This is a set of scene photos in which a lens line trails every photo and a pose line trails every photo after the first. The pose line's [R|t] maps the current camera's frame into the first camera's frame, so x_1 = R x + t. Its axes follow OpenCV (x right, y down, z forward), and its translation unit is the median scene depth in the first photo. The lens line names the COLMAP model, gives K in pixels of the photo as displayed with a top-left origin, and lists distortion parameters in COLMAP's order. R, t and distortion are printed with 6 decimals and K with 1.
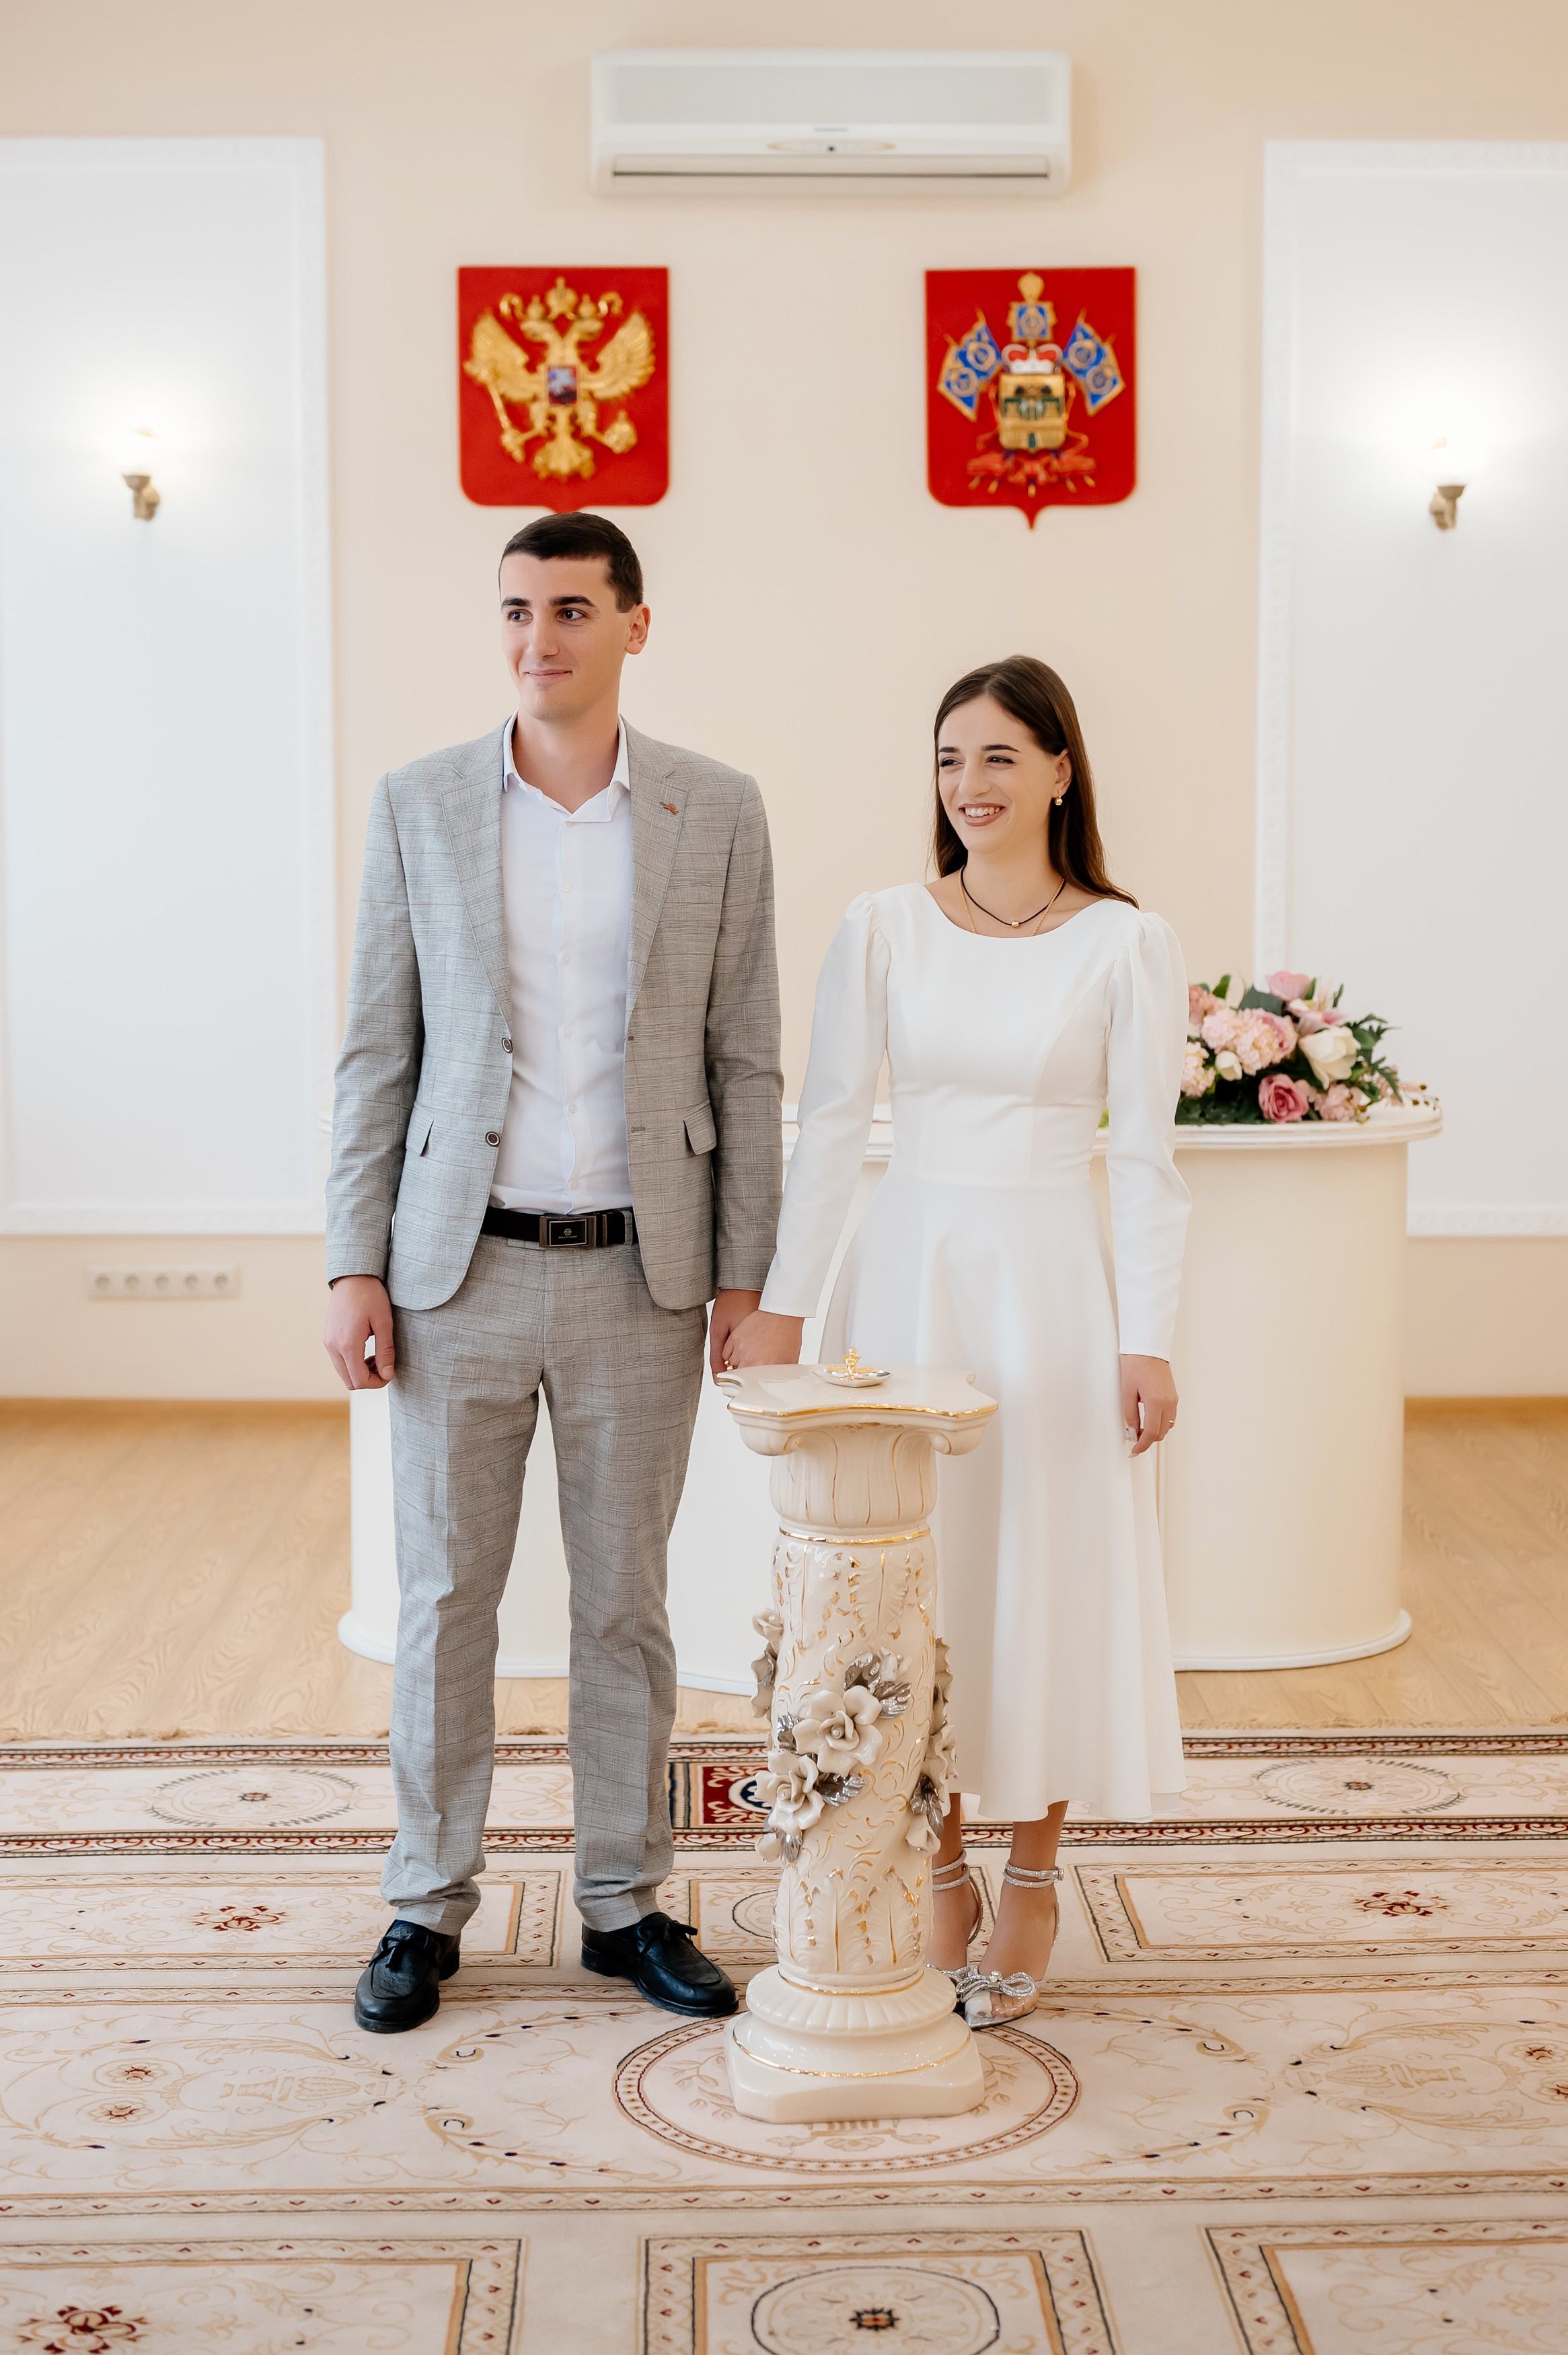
lens RADIAL K [[3561.8, 0, 767.7], [0, 3561.8, 1139.9], [0, 0, 1]] dist [-0.001984, -0.021269]
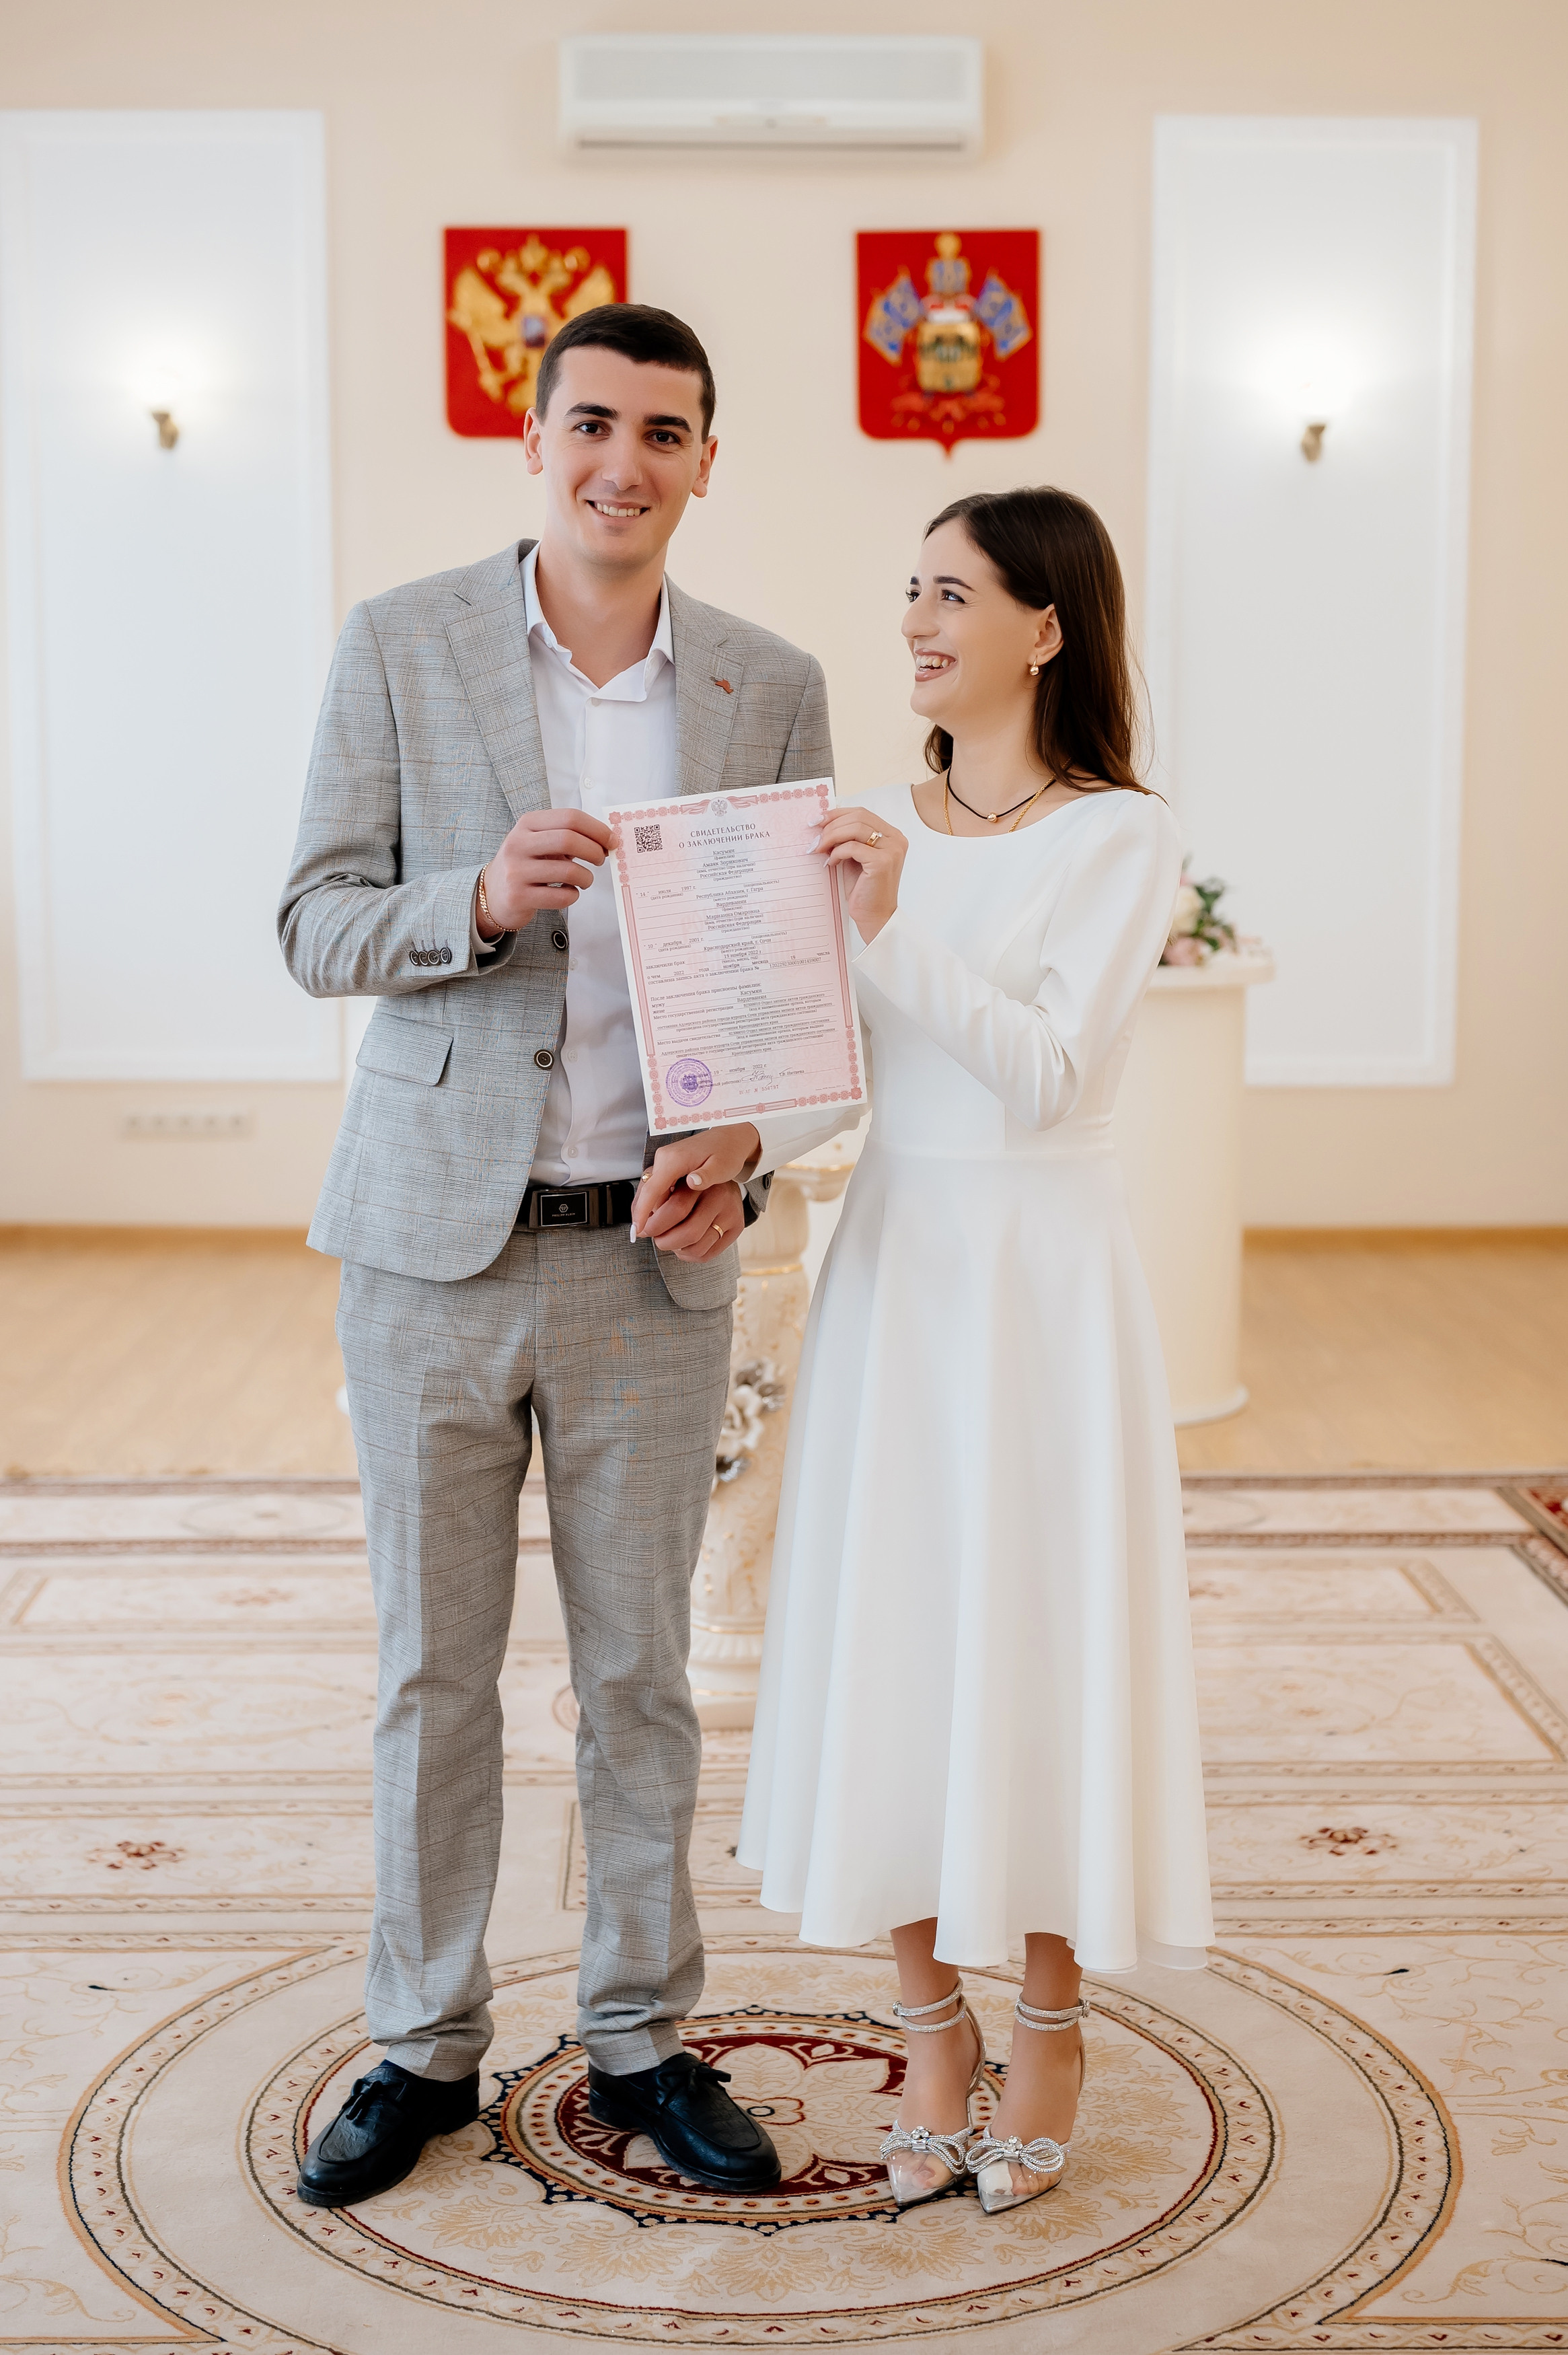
lens RADIAL K [[3392.6, 0, 752.7], [0, 3392.6, 1174.2], [0, 0, 1]] dist [0.008248, -0.030936]
pose [[0.999997, 0.002505, -0.000592, 0.013348], [-0.002481, 0.999266, 0.038223, 0.015003], [0.000687, -0.038221, 0.999269, -0.092721]]
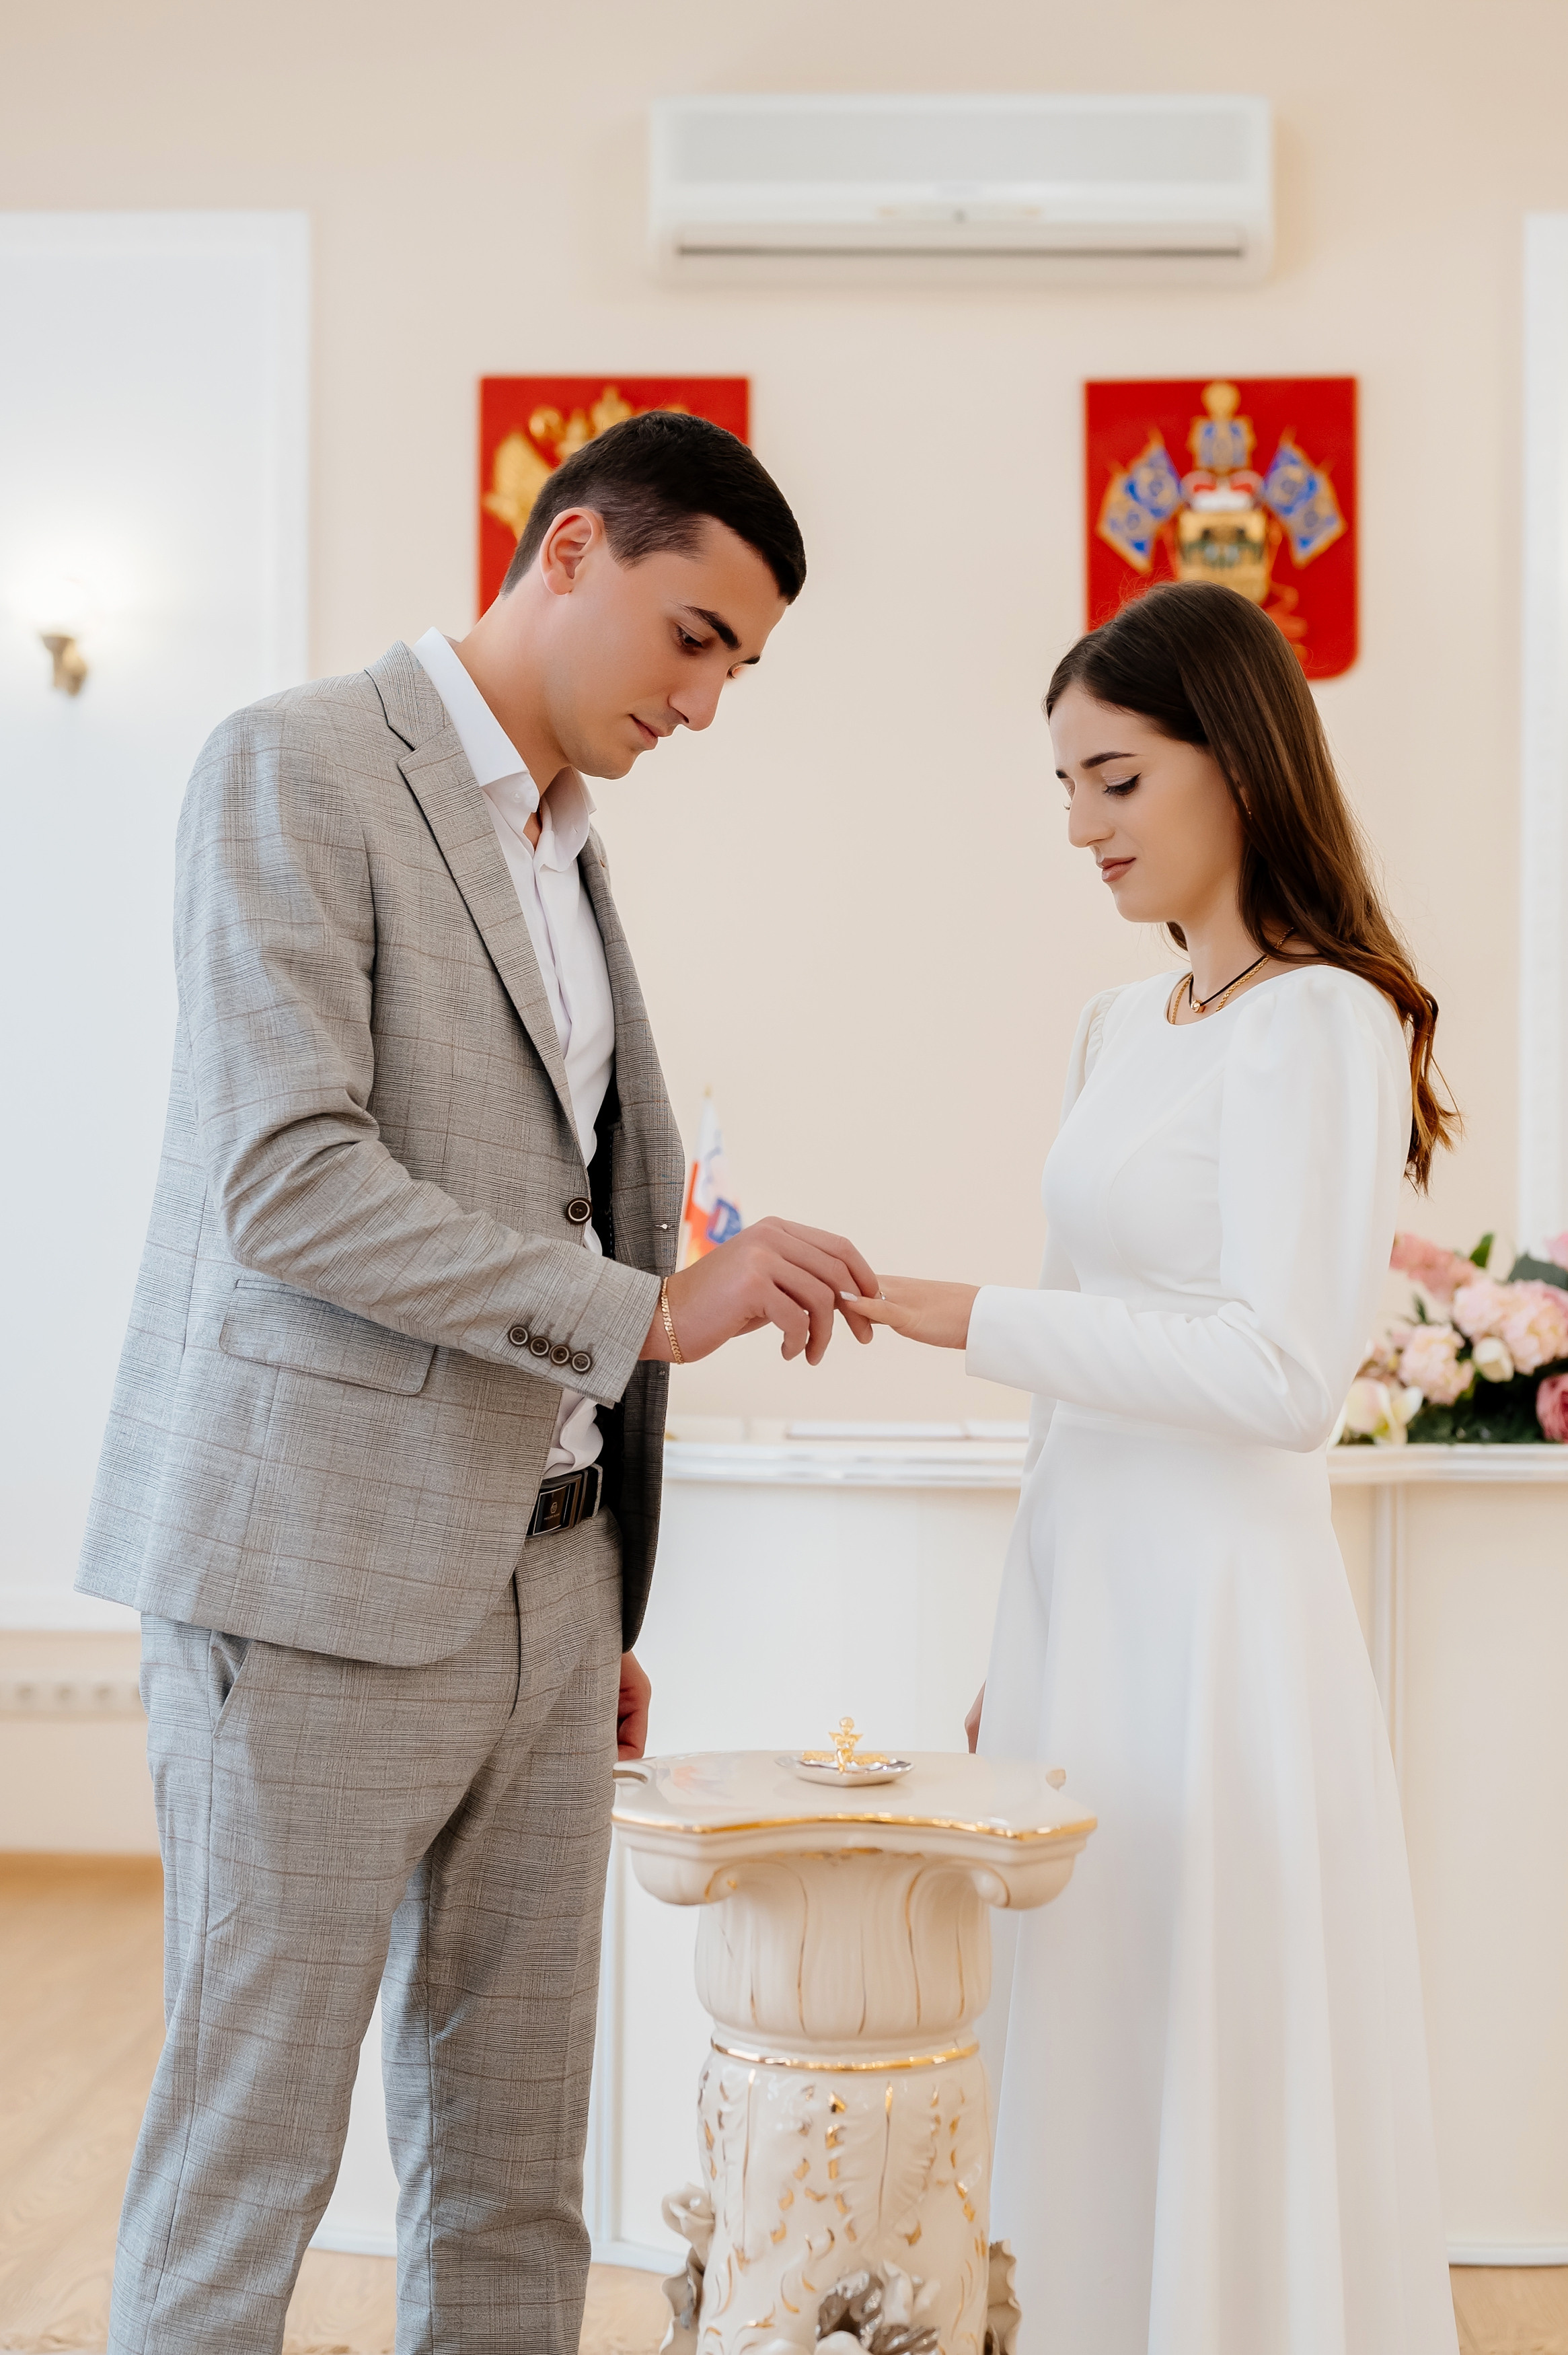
lens RADIAL K [[3928.0, 0, 817.3], [0, 3928.0, 1180.5], [0, 0, 1]] dist [0.000596, 0.012076]
pose [[0.999280, 0.007266, -0.037241, 0.020015], [-0.011164, 0.994351, -0.105553, 0.018706], [0.036264, 0.105893, 0.993716, 0.175240]]
